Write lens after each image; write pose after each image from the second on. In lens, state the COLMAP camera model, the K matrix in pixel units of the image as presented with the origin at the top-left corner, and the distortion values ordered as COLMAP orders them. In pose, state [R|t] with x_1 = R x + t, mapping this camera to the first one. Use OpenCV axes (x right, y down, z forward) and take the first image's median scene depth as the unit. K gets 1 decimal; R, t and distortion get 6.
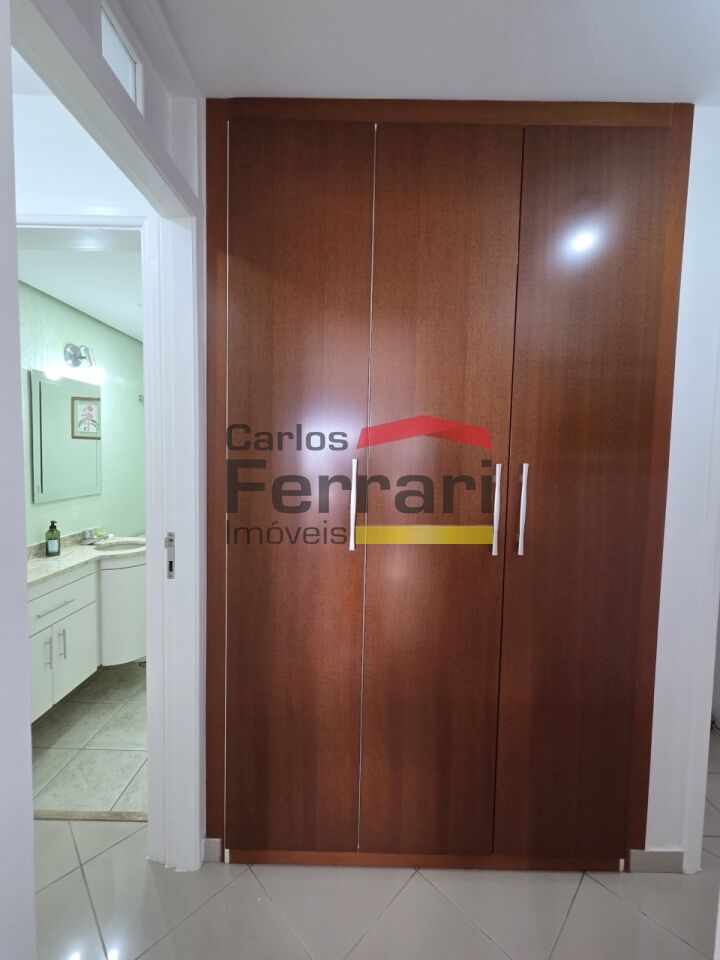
lens RADIAL K [[391.6, 0, 360.8], [0, 391.6, 475.1], [0, 0, 1]] dist [-0.000551, 0.000005]
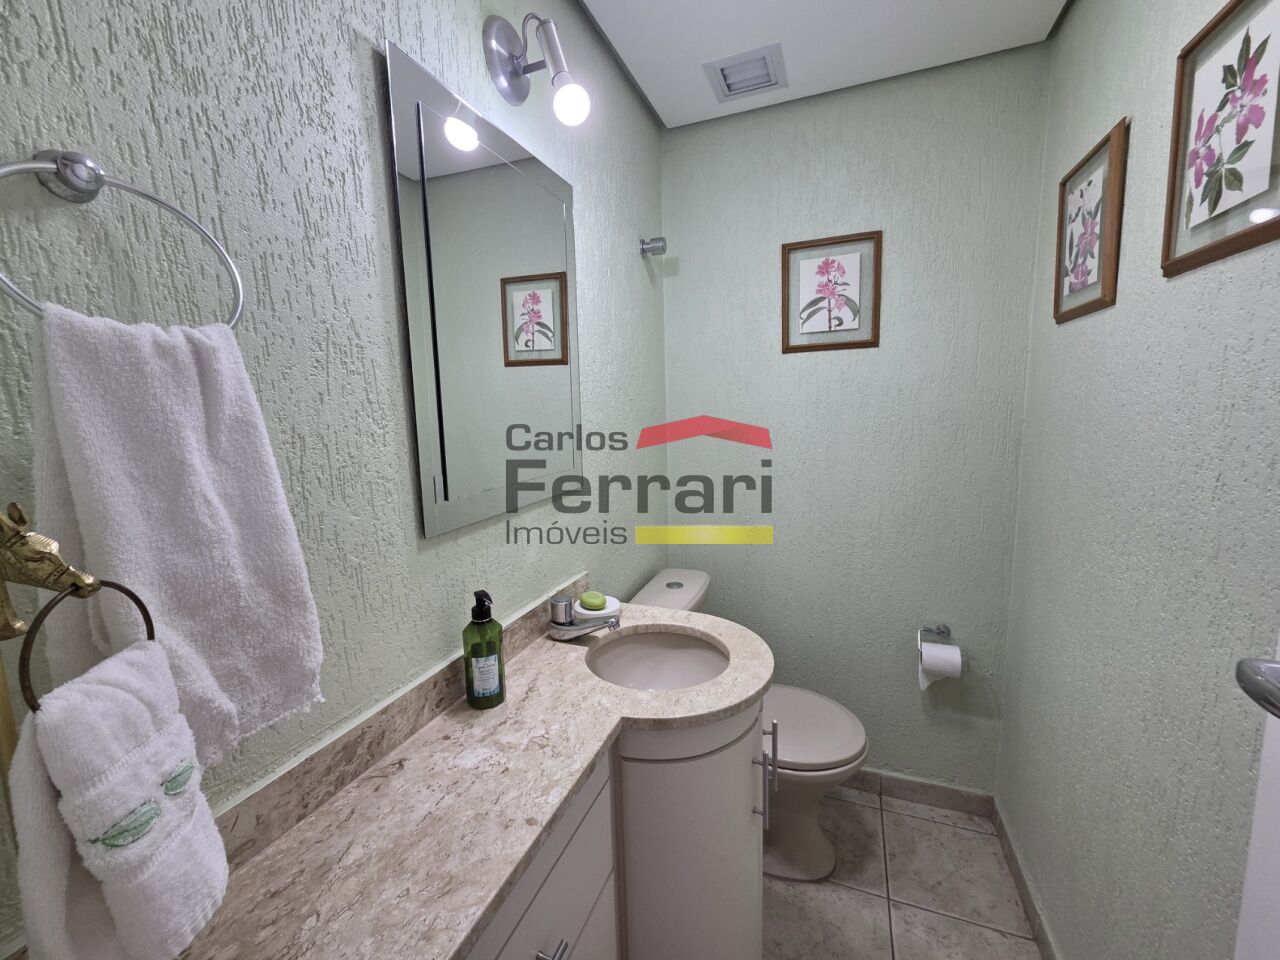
lens RADIAL K [[522.2, 0, 641.8], [0, 522.2, 478.2], [0, 0, 1]] dist [-0.000551, 0.000005]
pose [[0.933947, 0.005090, -0.357375, -0.482630], [0.023652, 0.996826, 0.076010, 0.000972], [0.356627, -0.079442, 0.930863, 0.619197]]
